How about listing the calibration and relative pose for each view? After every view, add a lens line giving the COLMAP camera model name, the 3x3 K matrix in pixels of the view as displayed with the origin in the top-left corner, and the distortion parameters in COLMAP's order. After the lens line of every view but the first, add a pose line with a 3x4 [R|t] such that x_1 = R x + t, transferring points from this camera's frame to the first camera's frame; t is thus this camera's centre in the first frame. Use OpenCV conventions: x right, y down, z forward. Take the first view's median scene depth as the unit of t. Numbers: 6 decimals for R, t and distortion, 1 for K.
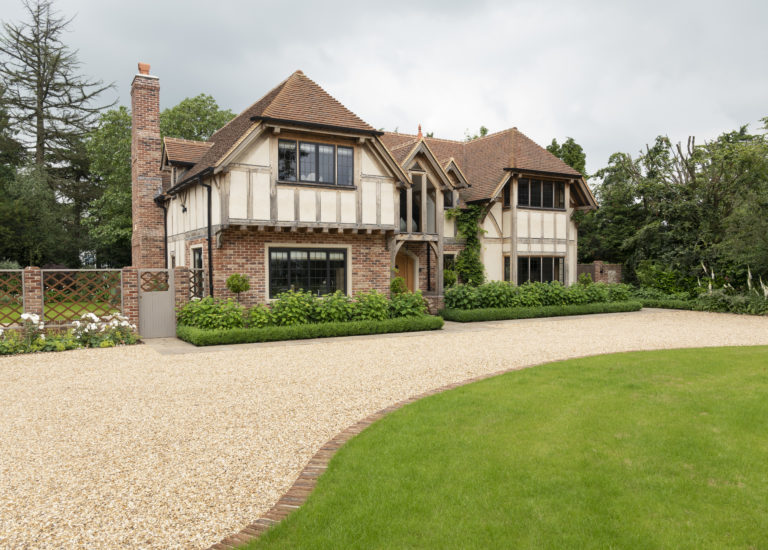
lens RADIAL K [[588.4, 0, 371.7], [0, 588.4, 296.4], [0, 0, 1]] dist [-0.014740, 0.005365]
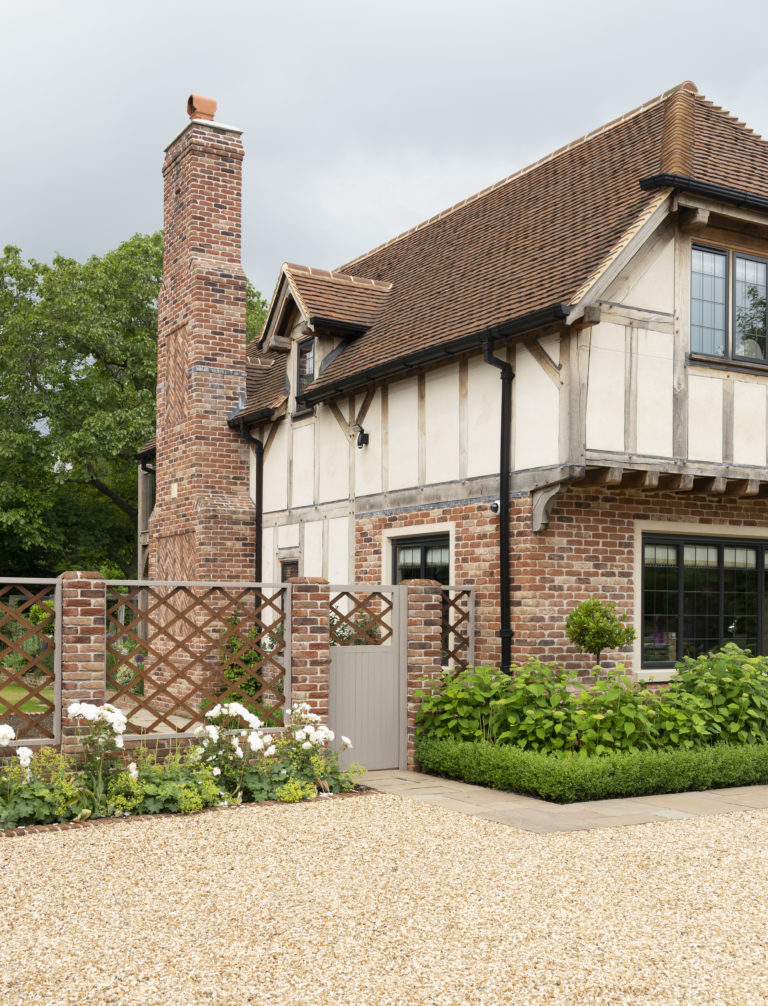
lens RADIAL K [[1167.4, 0, 351.0], [0, 1167.4, 615.5], [0, 0, 1]] dist [-0.000818, 0.000000]
pose [[0.999786, 0.011384, -0.017285, -0.345306], [-0.012113, 0.999016, -0.042673, 0.004025], [0.016782, 0.042873, 0.998940, 0.250176]]
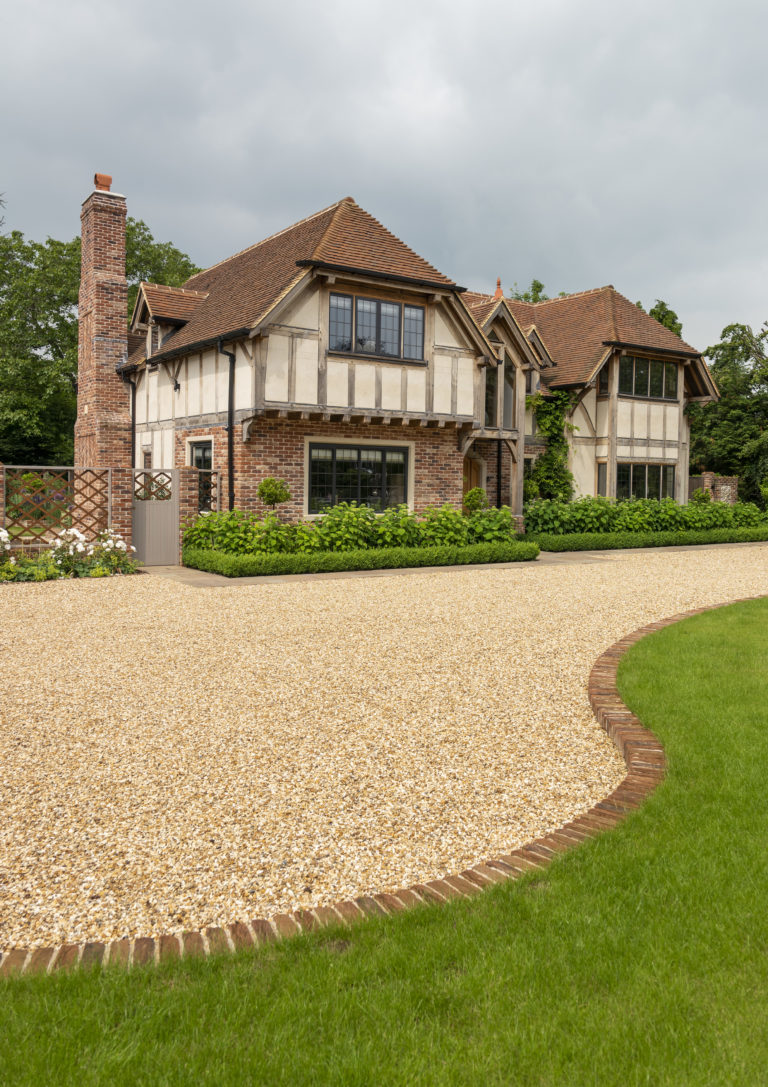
lens RADIAL K [[854.1, 0, 381.7], [0, 854.1, 514.3], [0, 0, 1]] dist [-0.002838, 0.005019]
pose [[0.997535, 0.018009, 0.067815, -0.154841], [-0.017615, 0.999824, -0.006409, 0.009534], [-0.067918, 0.005199, 0.997677, -0.046745]]
